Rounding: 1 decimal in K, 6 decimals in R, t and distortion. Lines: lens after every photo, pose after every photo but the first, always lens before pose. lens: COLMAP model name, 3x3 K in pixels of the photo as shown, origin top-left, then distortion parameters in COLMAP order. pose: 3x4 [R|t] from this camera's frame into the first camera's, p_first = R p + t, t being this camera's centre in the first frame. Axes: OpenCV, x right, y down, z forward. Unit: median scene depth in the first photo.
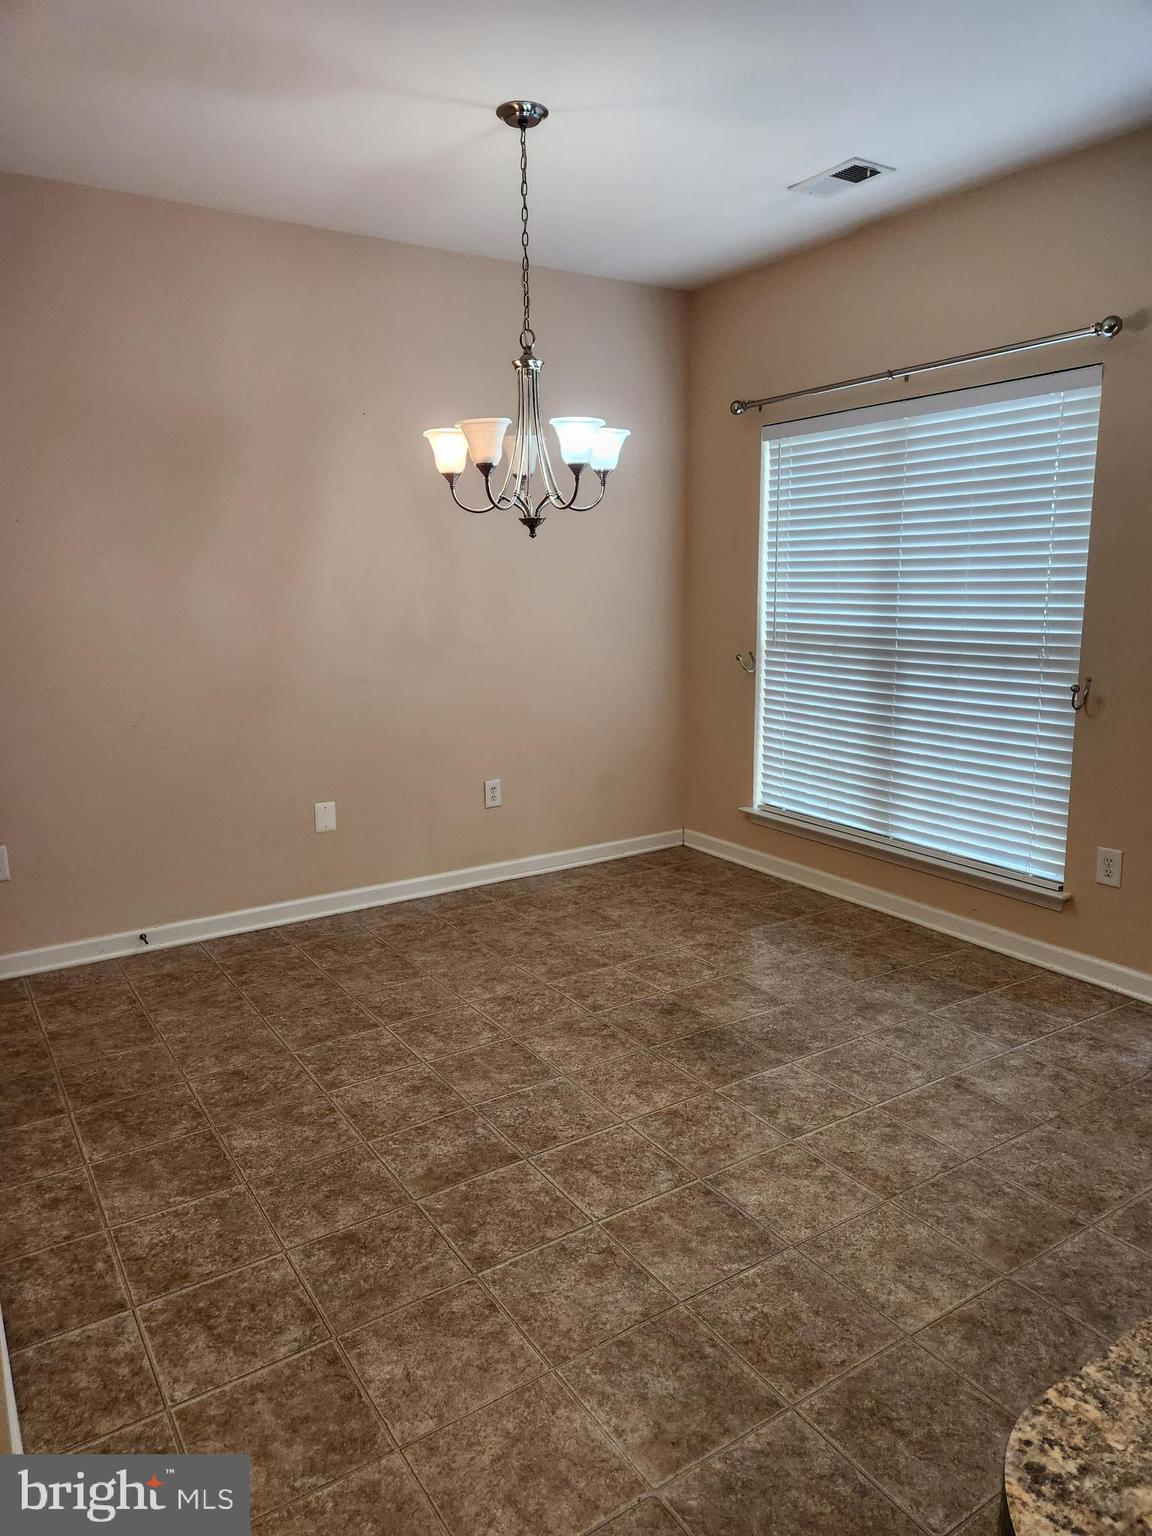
lens RADIAL K [[1031.9, 0, 576.0], [0, 1031.9, 768.0], [0, 0, 1]] dist [-0.000757, -0.000170]
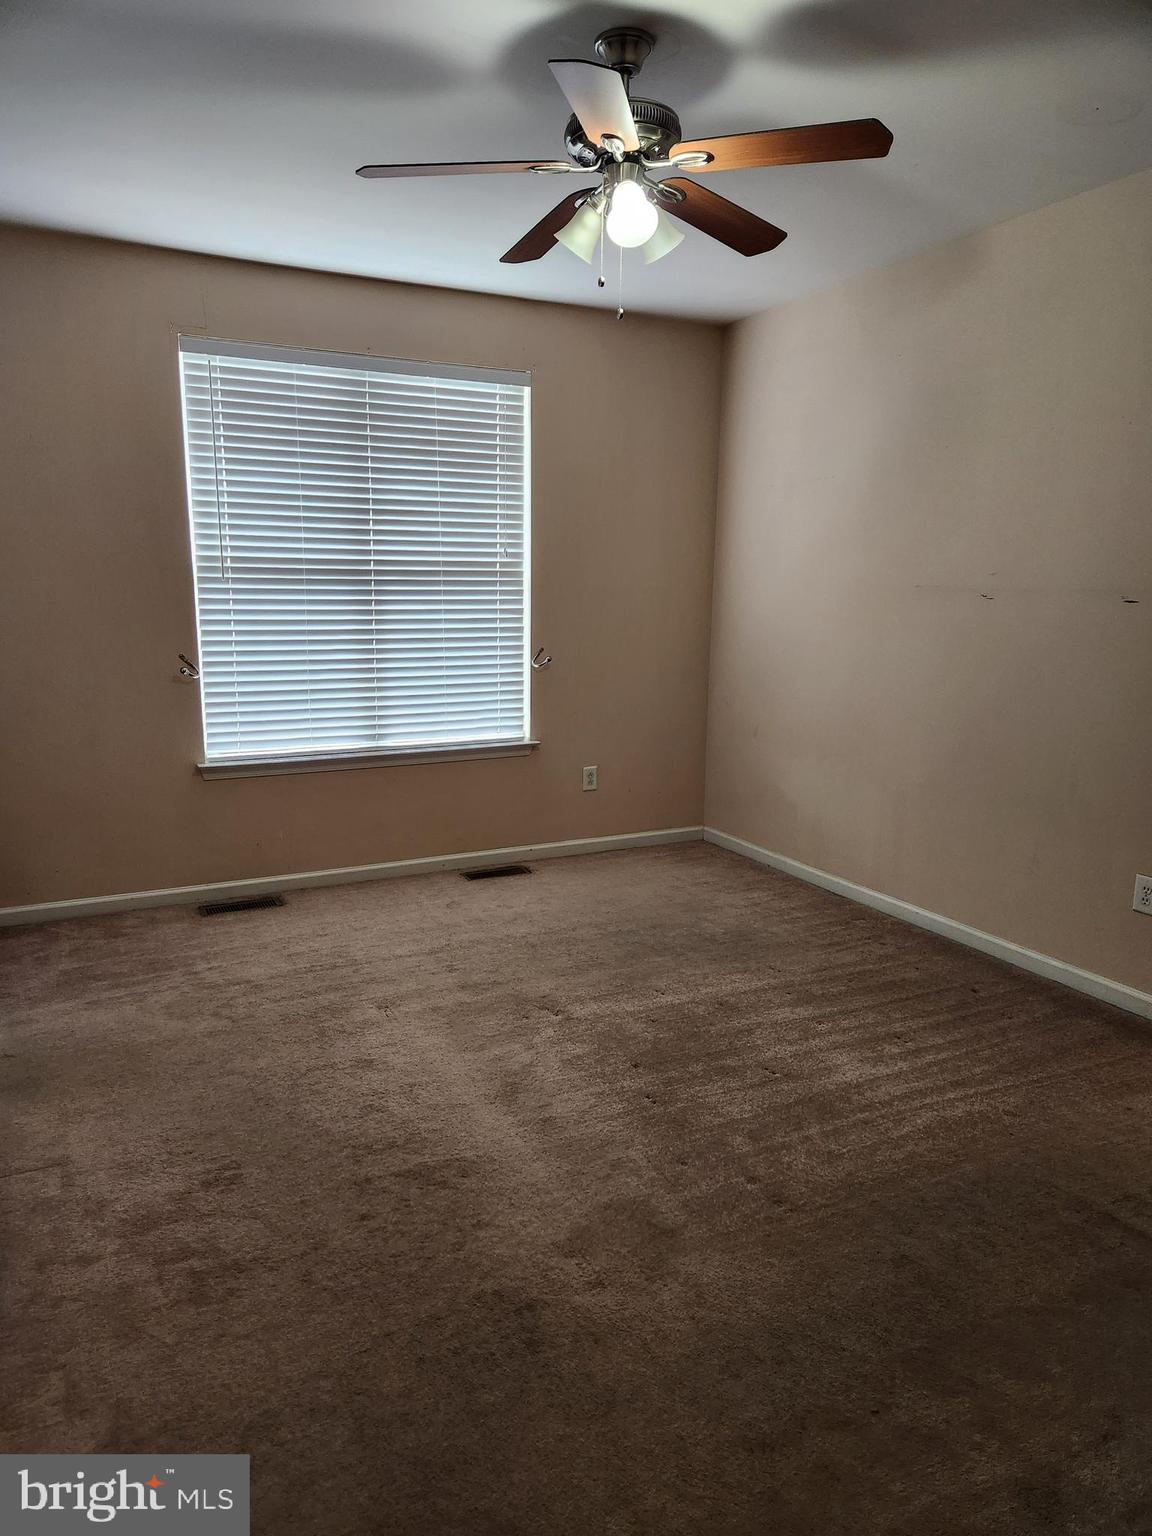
lens RADIAL K [[1031.9, 0, 576.0], [0, 1031.9, 768.0], [0, 0, 1]] dist [-0.000757, -0.000170]
pose [[0.139566, -0.184892, 0.972798, -0.531765], [0.152346, 0.974726, 0.163402, -0.043547], [-0.978423, 0.125397, 0.164206, 0.421705]]
